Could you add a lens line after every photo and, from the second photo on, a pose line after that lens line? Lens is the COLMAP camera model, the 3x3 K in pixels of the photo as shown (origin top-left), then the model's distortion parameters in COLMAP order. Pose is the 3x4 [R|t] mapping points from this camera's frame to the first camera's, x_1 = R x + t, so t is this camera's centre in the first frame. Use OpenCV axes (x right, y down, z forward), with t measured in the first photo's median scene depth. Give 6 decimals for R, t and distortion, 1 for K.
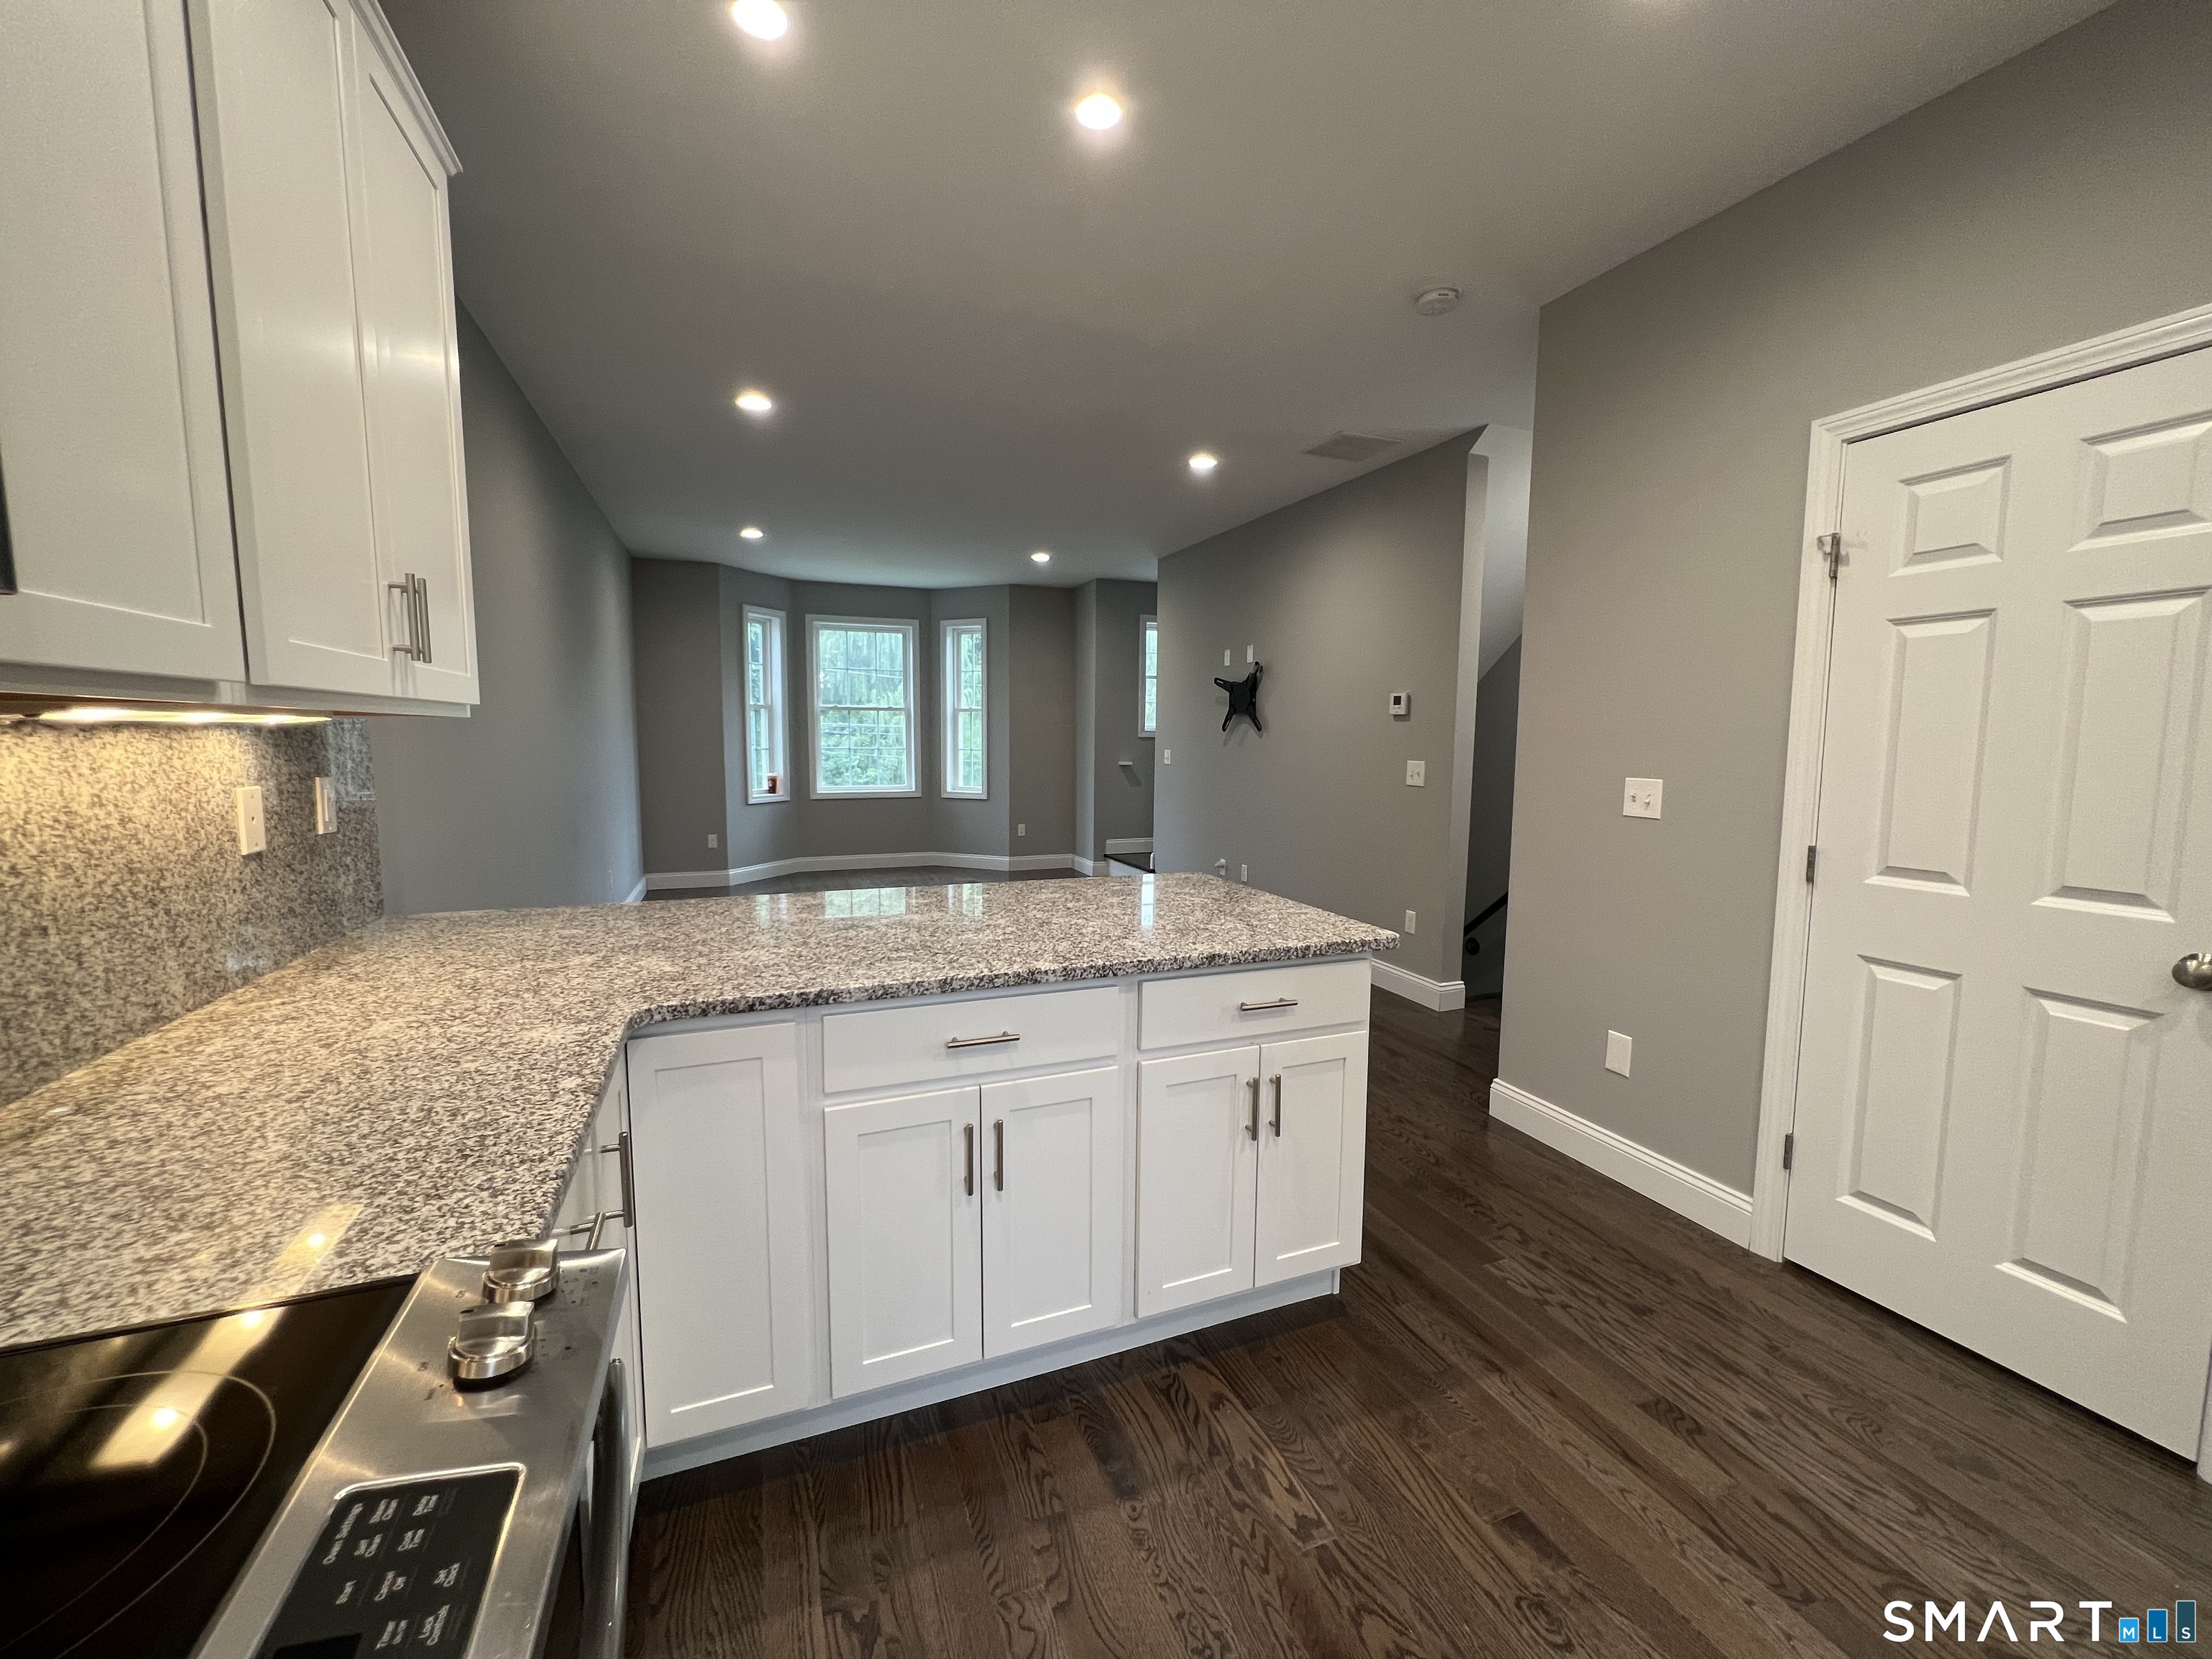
lens RADIAL K [[884.0, 0, 1102.4], [0, 884.0, 824.9], [0, 0, 1]] dist [-0.002149, 0.000295]
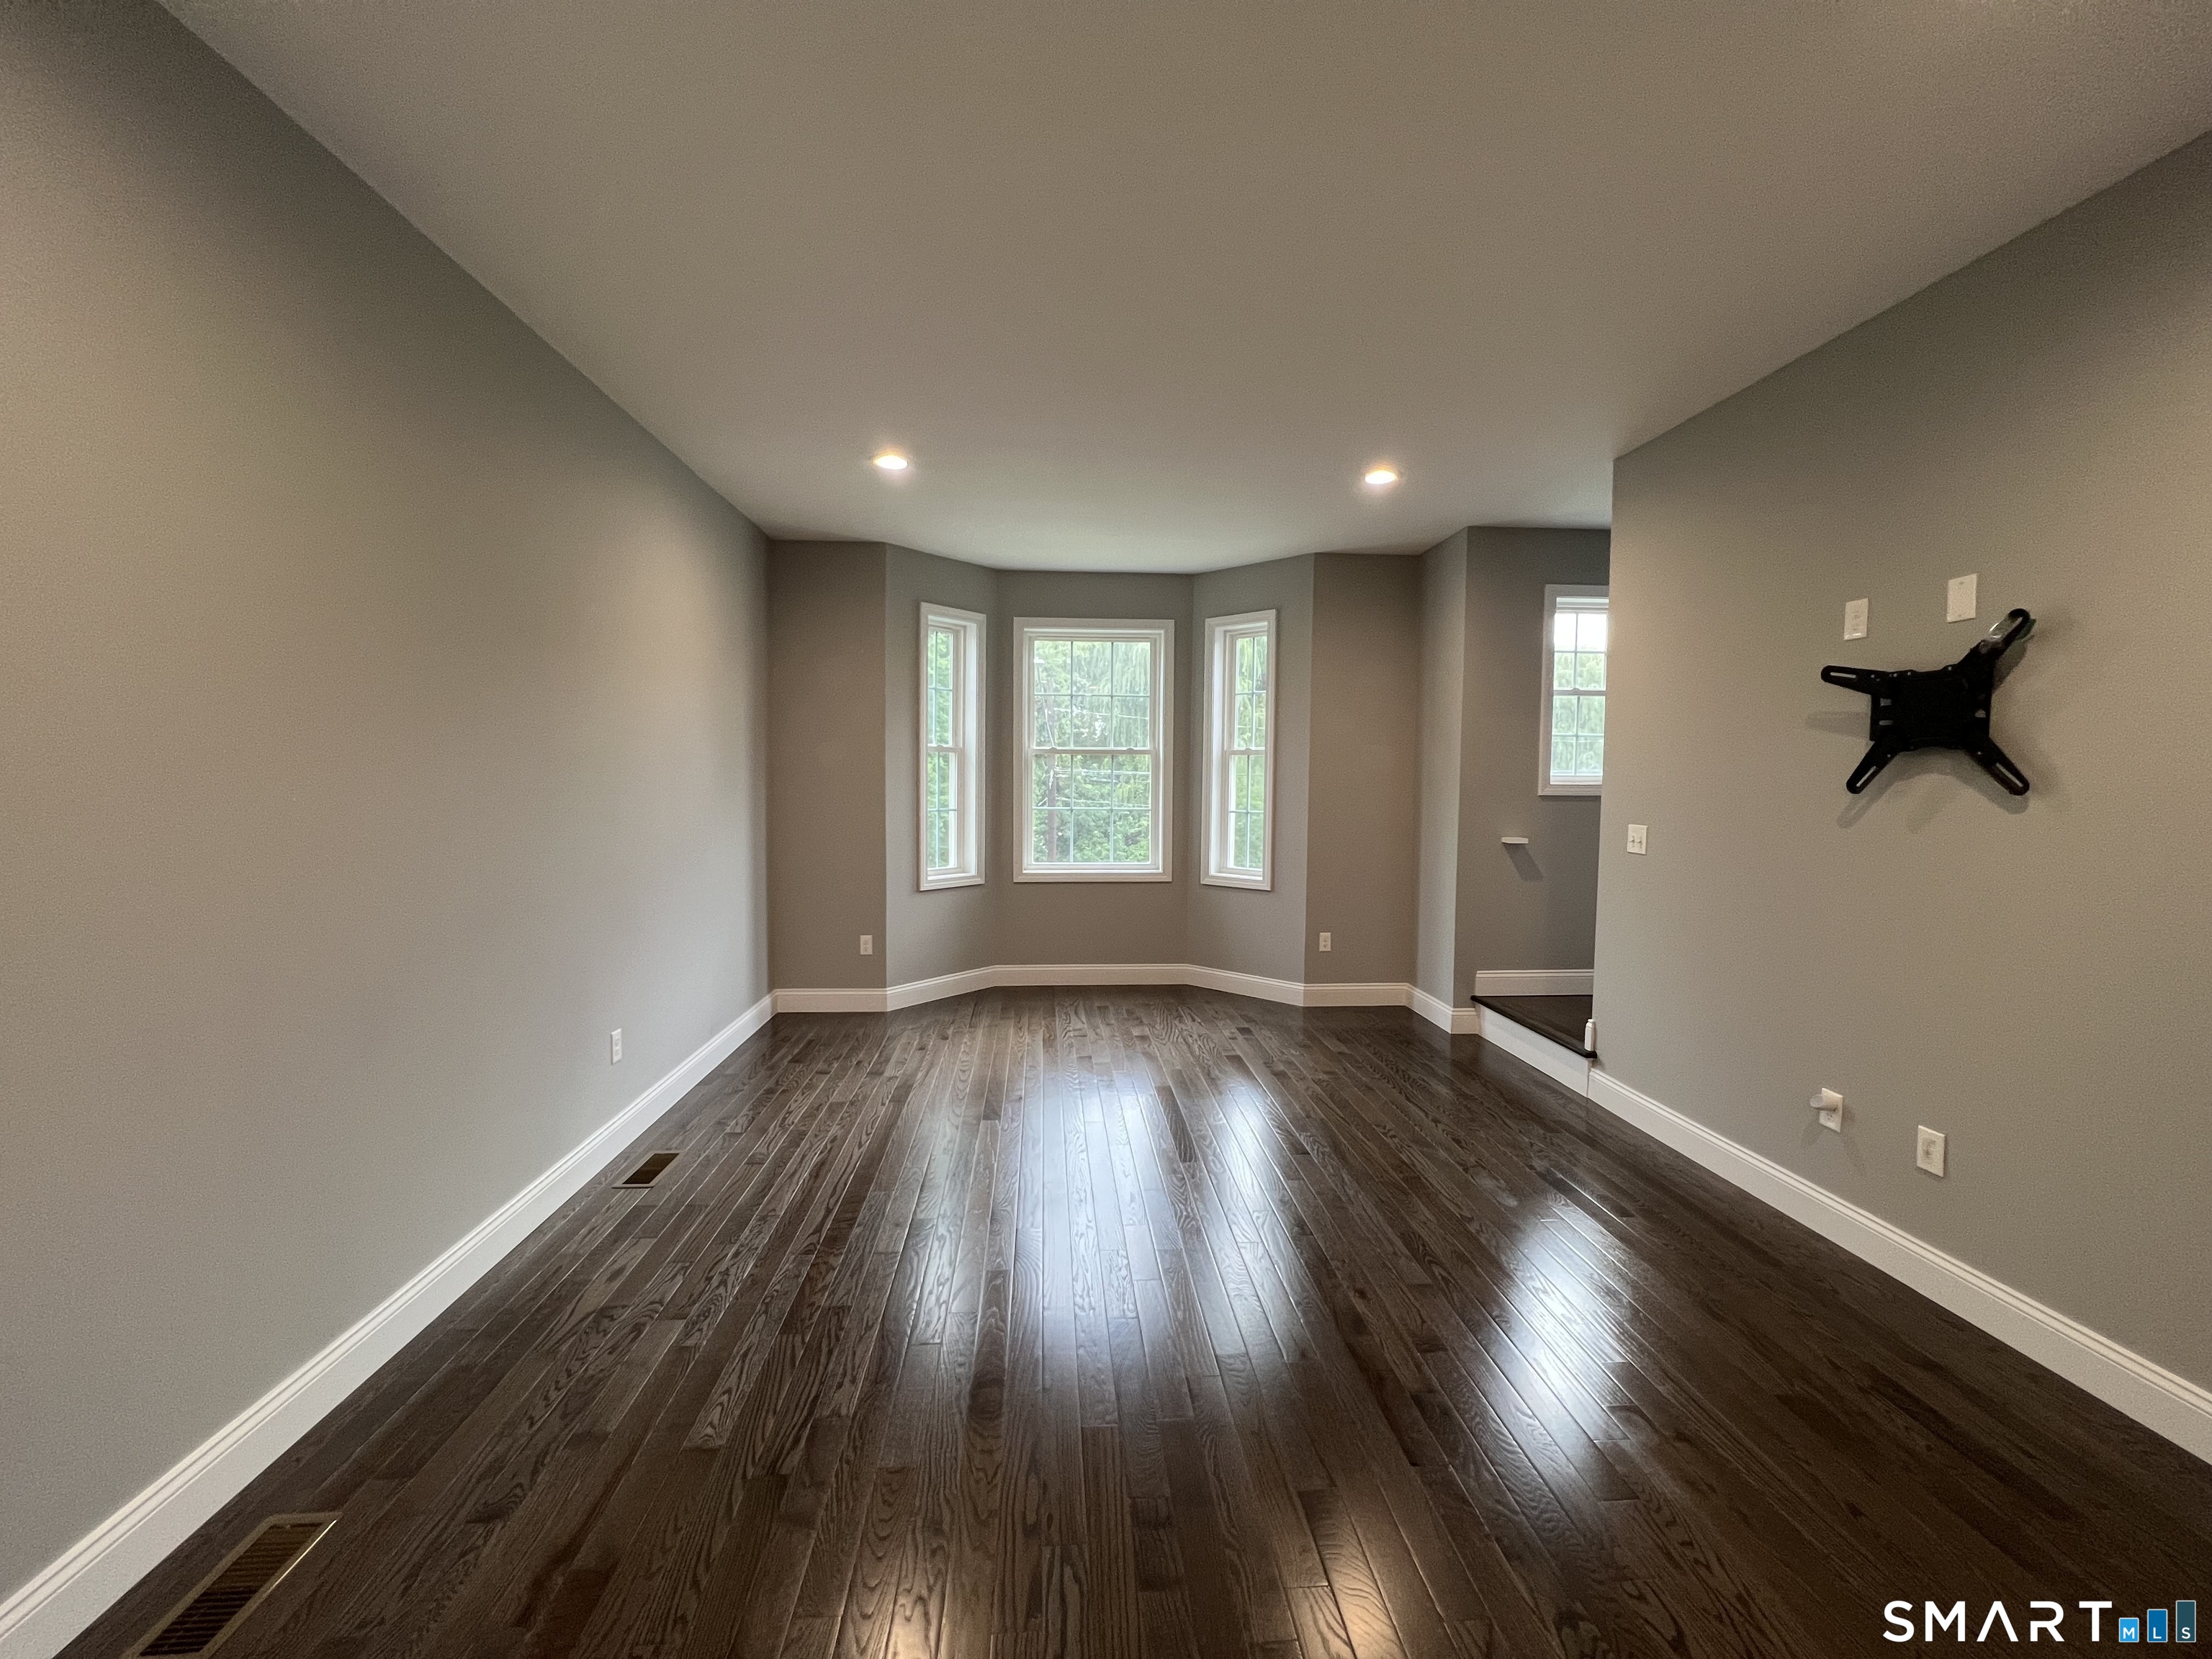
lens RADIAL K [[884.0, 0, 1096.7], [0, 884.0, 830.8], [0, 0, 1]] dist [-0.002149, 0.000295]
pose [[0.950844, 0.018239, -0.309133, -0.056605], [-0.032612, 0.998611, -0.041390, -0.044516], [0.307949, 0.049437, 0.950118, 0.373271]]
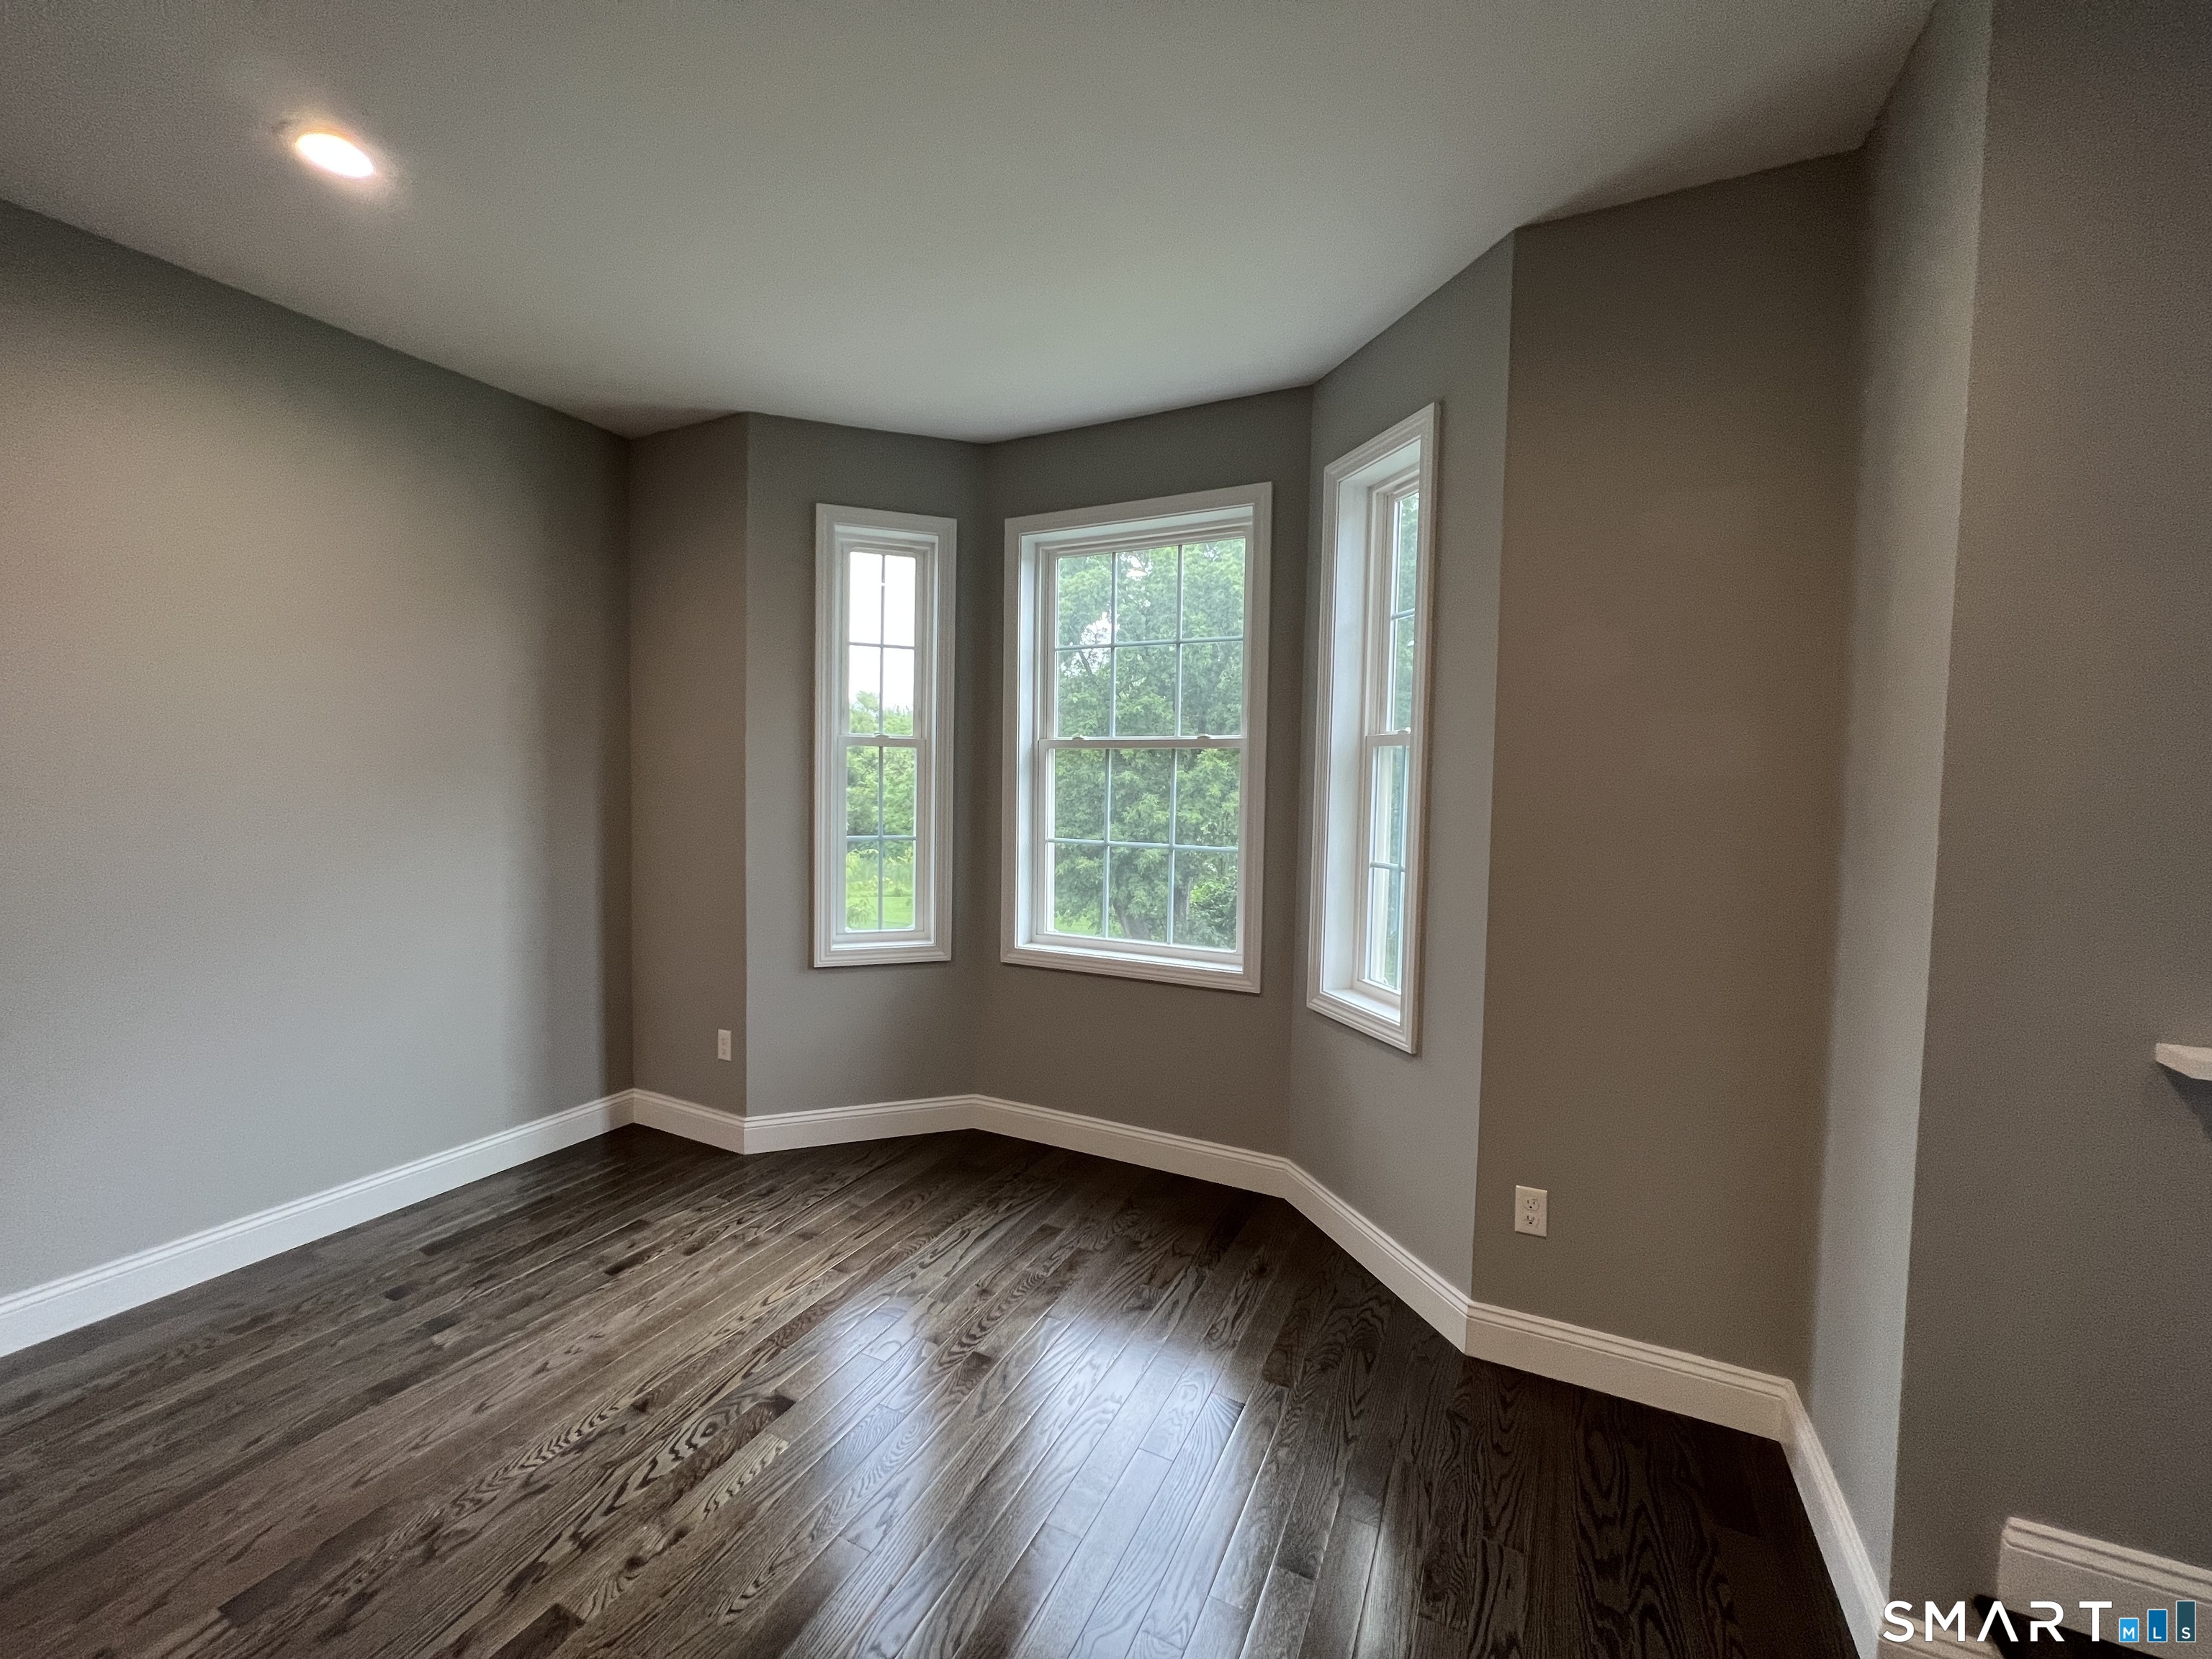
lens RADIAL K [[884.0, 0, 1099.7], [0, 884.0, 830.3], [0, 0, 1]] dist [-0.002149, 0.000295]
pose [[0.667760, 0.048125, -0.742820, 0.008845], [-0.088844, 0.995927, -0.015344, -0.092537], [0.739056, 0.076241, 0.669316, 0.780568]]
